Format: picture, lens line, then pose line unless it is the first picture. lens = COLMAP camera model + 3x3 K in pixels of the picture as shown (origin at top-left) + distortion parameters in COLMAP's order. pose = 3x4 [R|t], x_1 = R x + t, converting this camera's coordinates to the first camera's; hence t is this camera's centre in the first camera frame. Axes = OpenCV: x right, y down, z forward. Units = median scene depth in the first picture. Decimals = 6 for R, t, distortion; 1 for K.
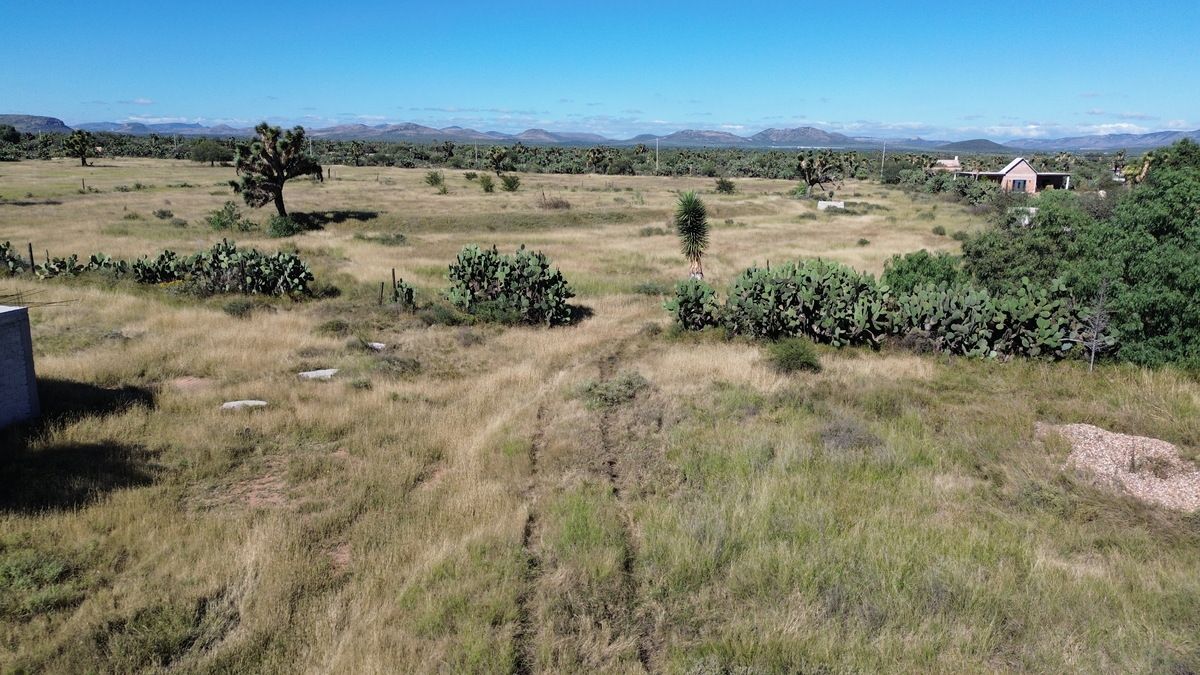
lens RADIAL K [[846.5, 0, 595.8], [0, 846.5, 331.9], [0, 0, 1]] dist [0.079947, -0.075638]
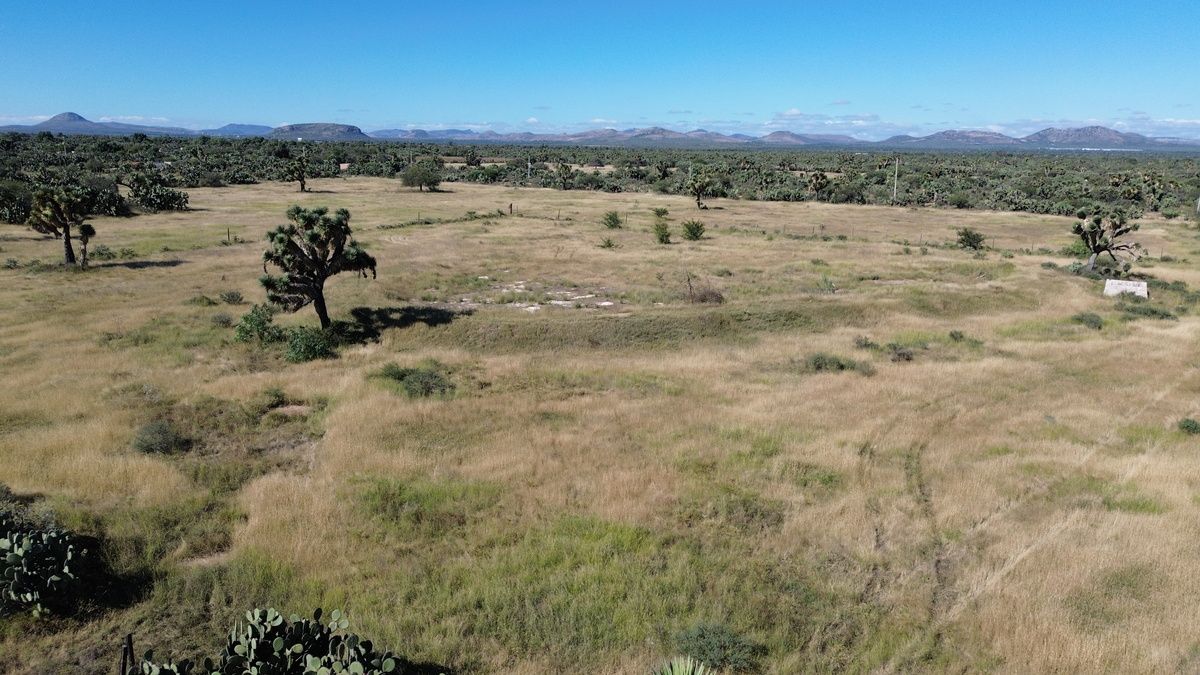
lens RADIAL K [[846.5, 0, 595.8], [0, 846.5, 331.9], [0, 0, 1]] dist [0.079947, -0.075638]
pose [[0.961950, 0.058248, -0.266943, 0.044403], [-0.059455, 0.998225, 0.003566, -0.082952], [0.266677, 0.012441, 0.963706, 0.185332]]
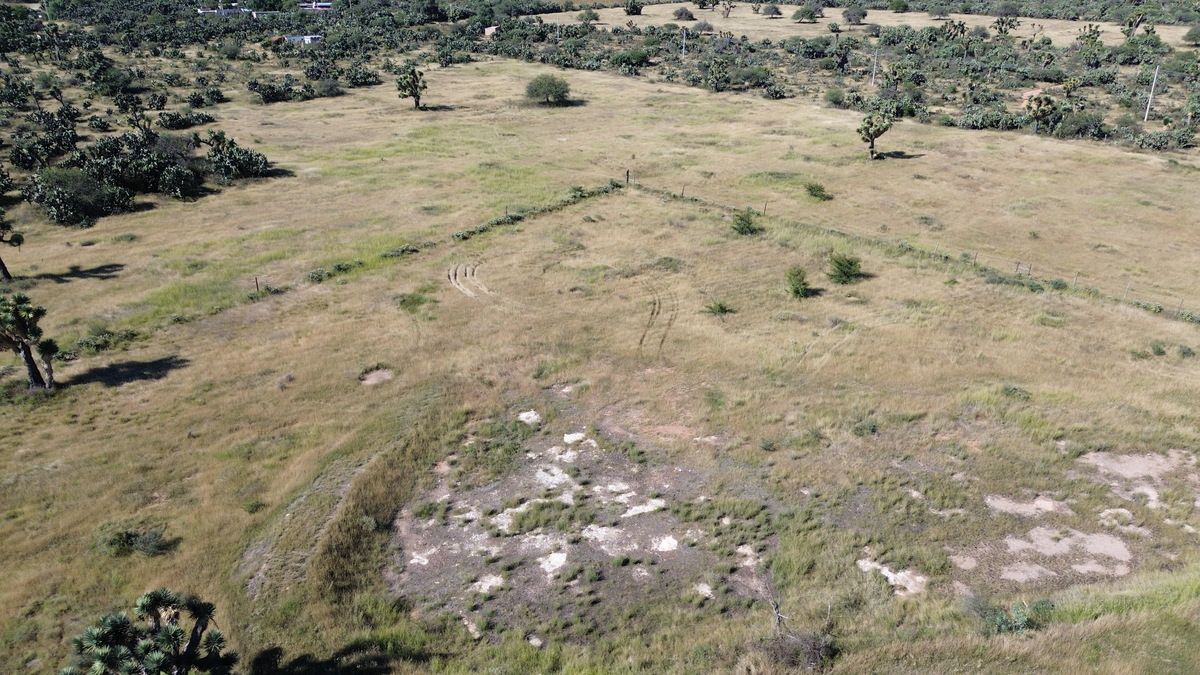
lens RADIAL K [[846.5, 0, 595.8], [0, 846.5, 331.9], [0, 0, 1]] dist [0.079947, -0.075638]
pose [[0.887627, 0.174990, -0.426025, 0.017389], [-0.086090, 0.971745, 0.219774, -0.300585], [0.452446, -0.158401, 0.877611, 0.410401]]
